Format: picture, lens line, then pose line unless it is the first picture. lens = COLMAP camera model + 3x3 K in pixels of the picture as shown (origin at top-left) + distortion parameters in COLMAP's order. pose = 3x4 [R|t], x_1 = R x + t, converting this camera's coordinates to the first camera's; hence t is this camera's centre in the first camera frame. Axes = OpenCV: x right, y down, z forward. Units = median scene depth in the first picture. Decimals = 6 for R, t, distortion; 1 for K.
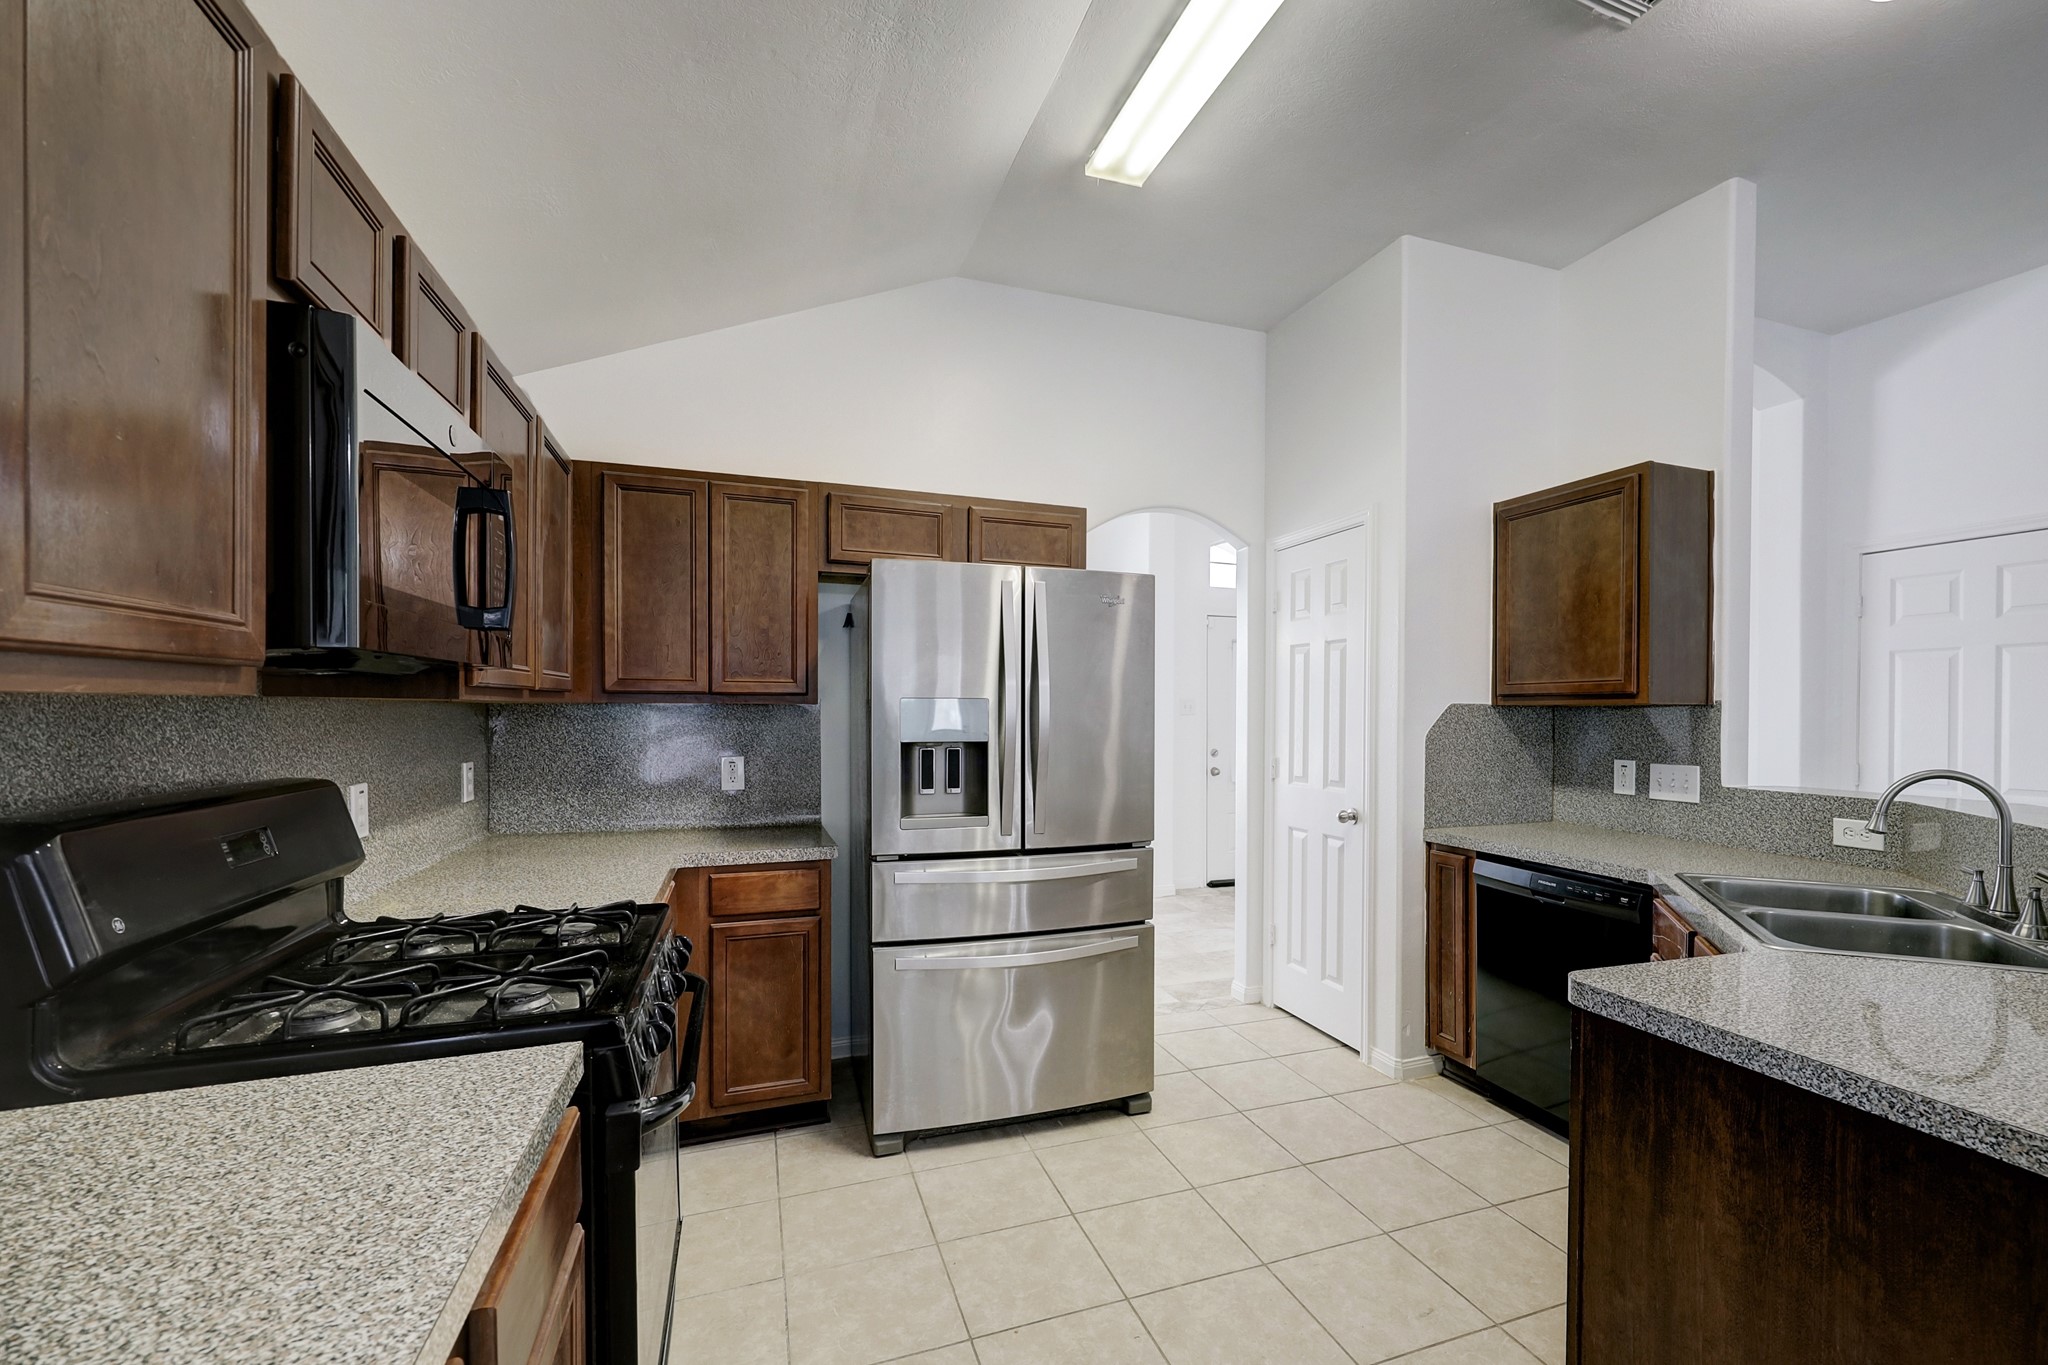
lens RADIAL K [[840.8, 0, 1083.7], [0, 840.8, 716.4], [0, 0, 1]] dist [-0.000048, 0.001544]
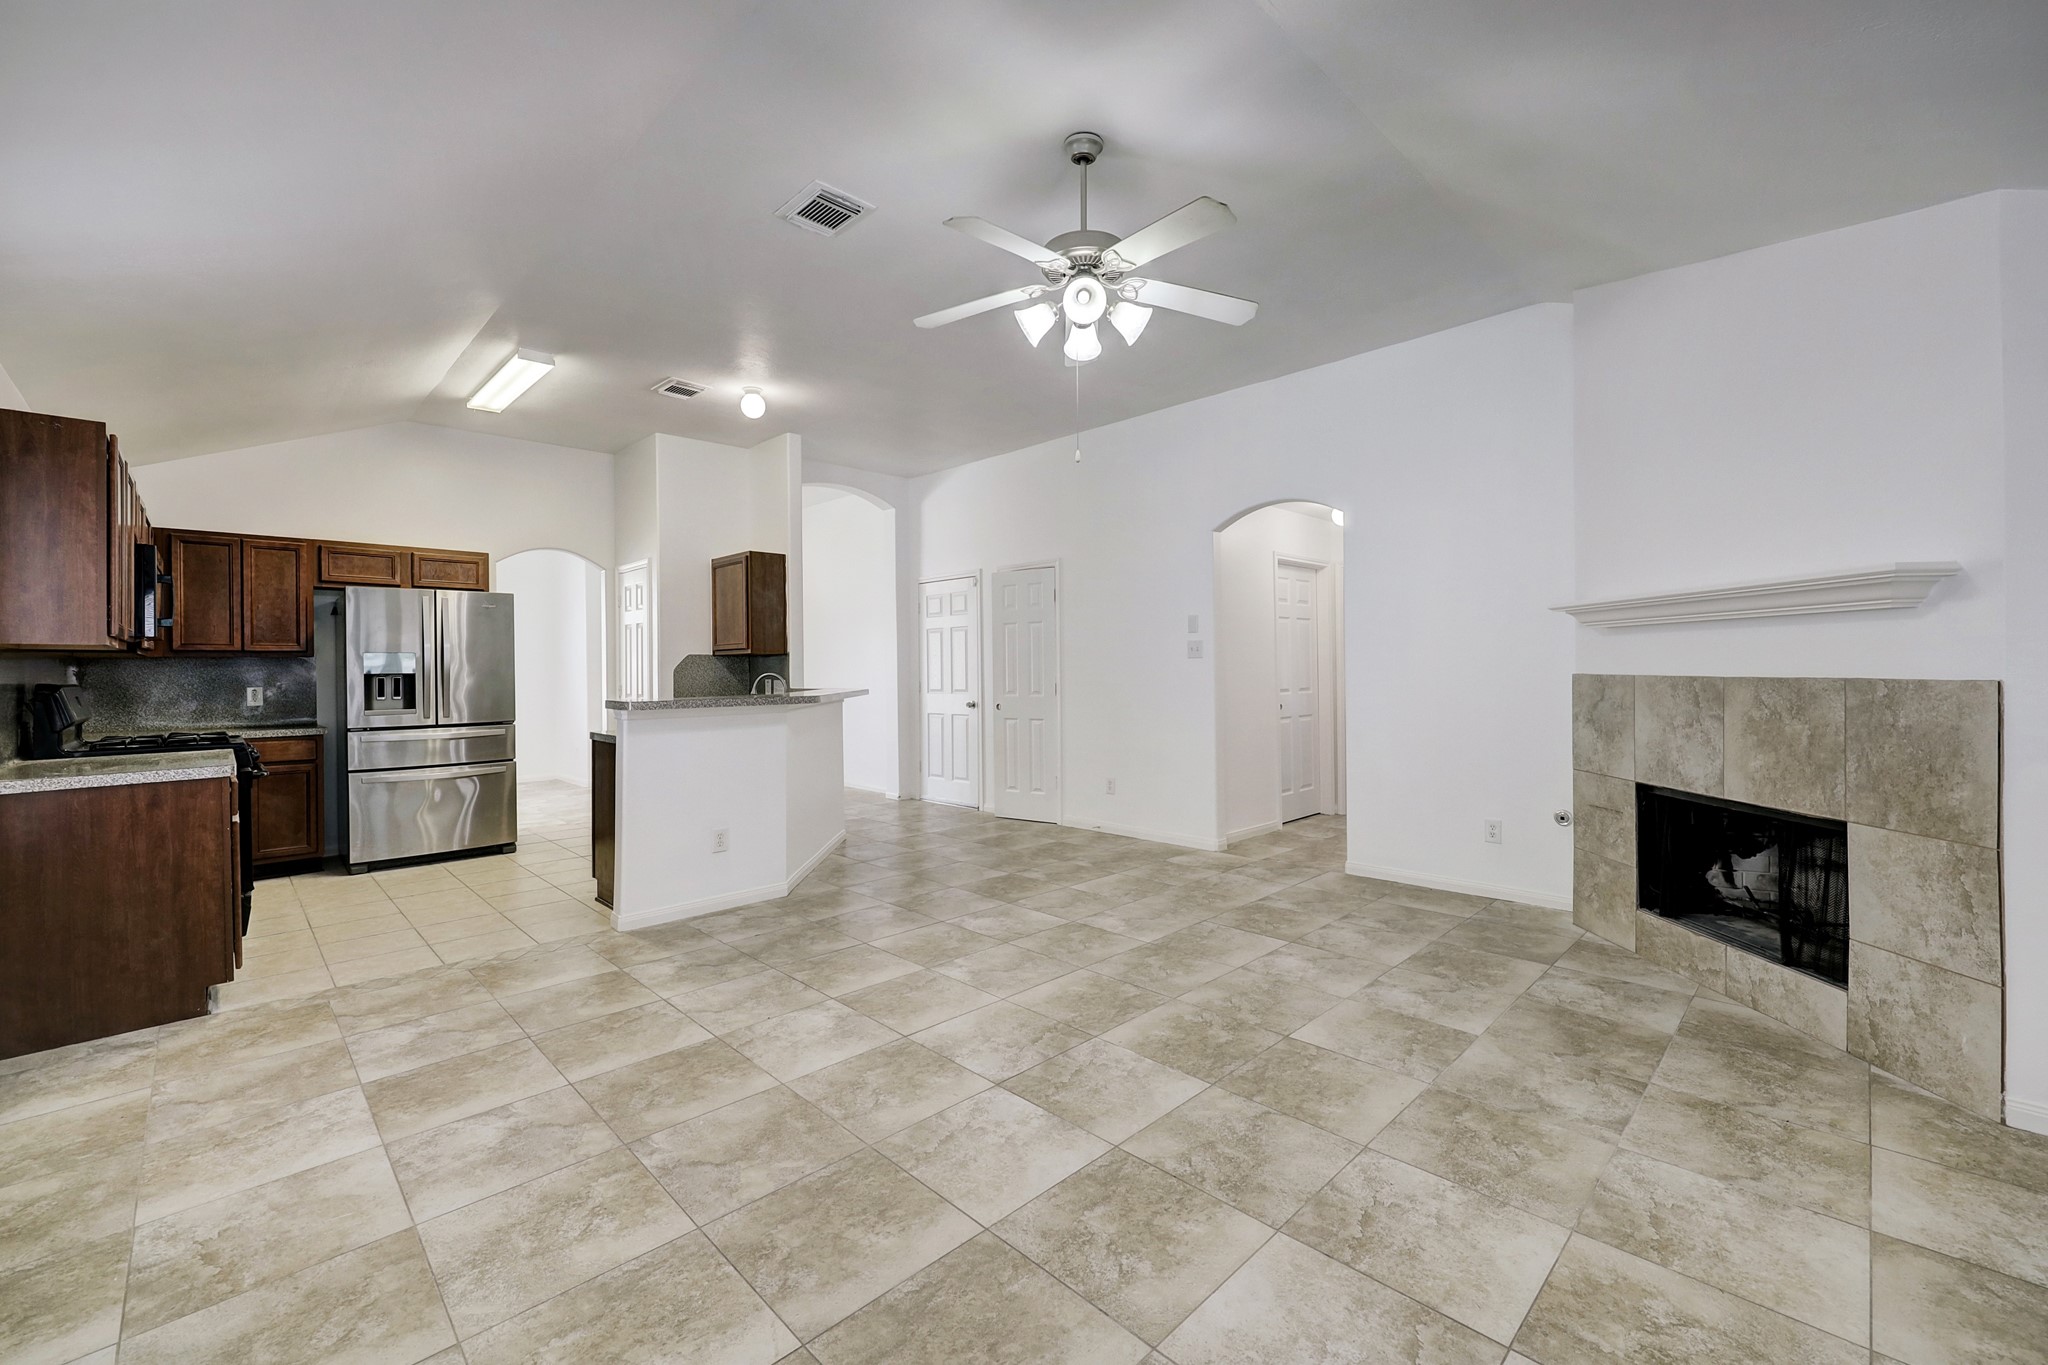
lens RADIAL K [[840.8, 0, 1016.1], [0, 840.8, 667.7], [0, 0, 1]] dist [-0.000048, 0.001544]
pose [[0.924637, -0.012874, 0.380632, 0.439911], [0.016322, 0.999850, -0.005832, 0.048623], [-0.380500, 0.011605, 0.924708, -1.403391]]
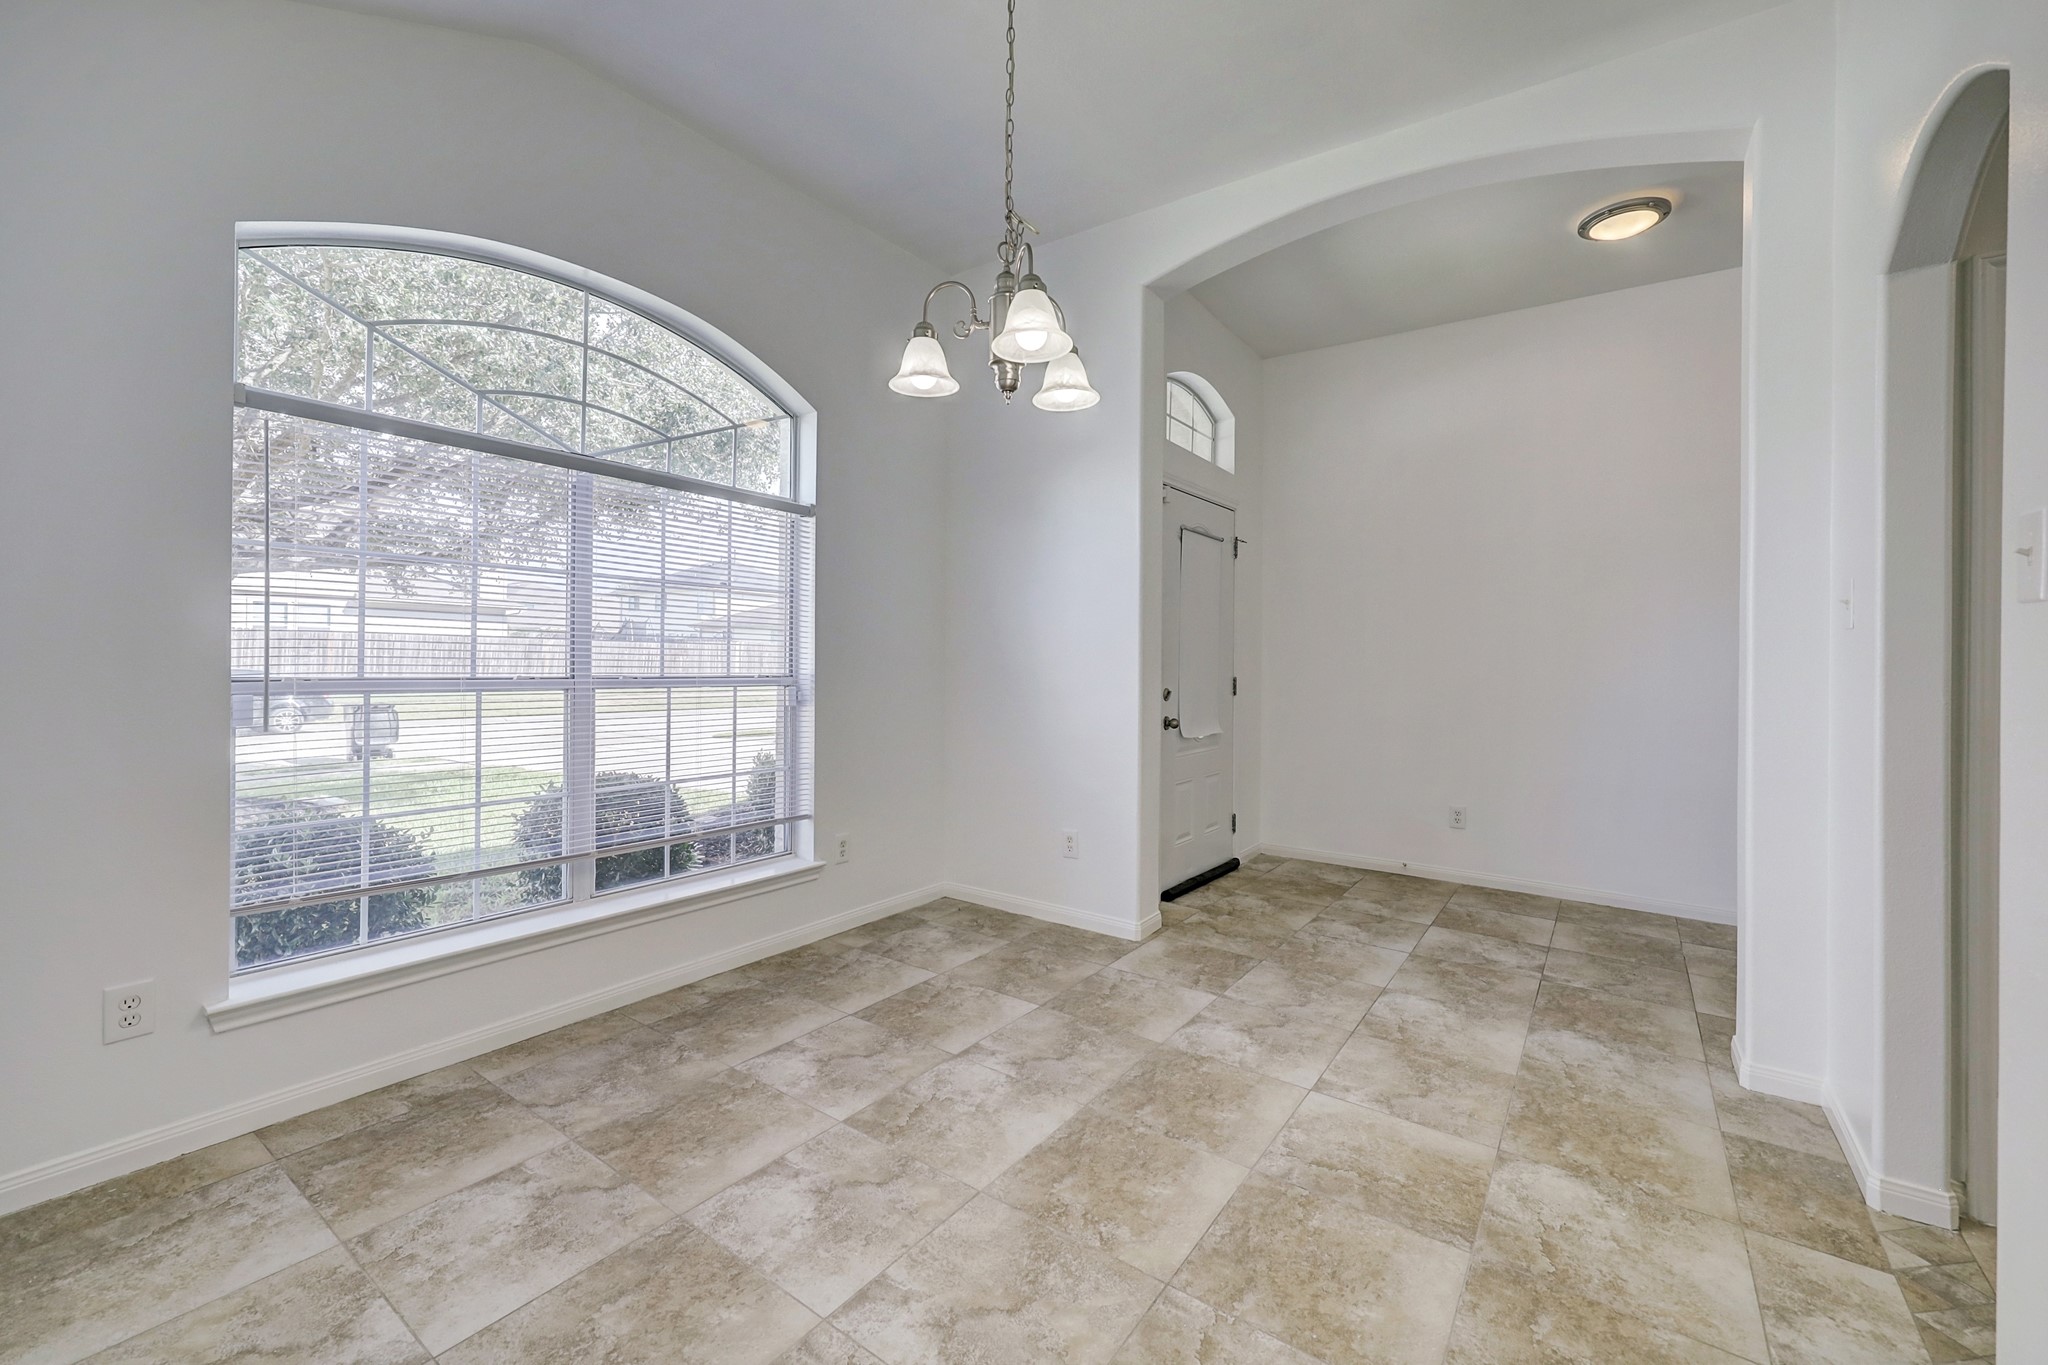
lens RADIAL K [[840.8, 0, 1016.3], [0, 840.8, 665.7], [0, 0, 1]] dist [-0.000048, 0.001544]
pose [[0.845482, 0.003572, 0.533992, -0.755856], [-0.009973, 0.999909, 0.009102, 0.043056], [-0.533911, -0.013021, 0.845440, 1.337678]]
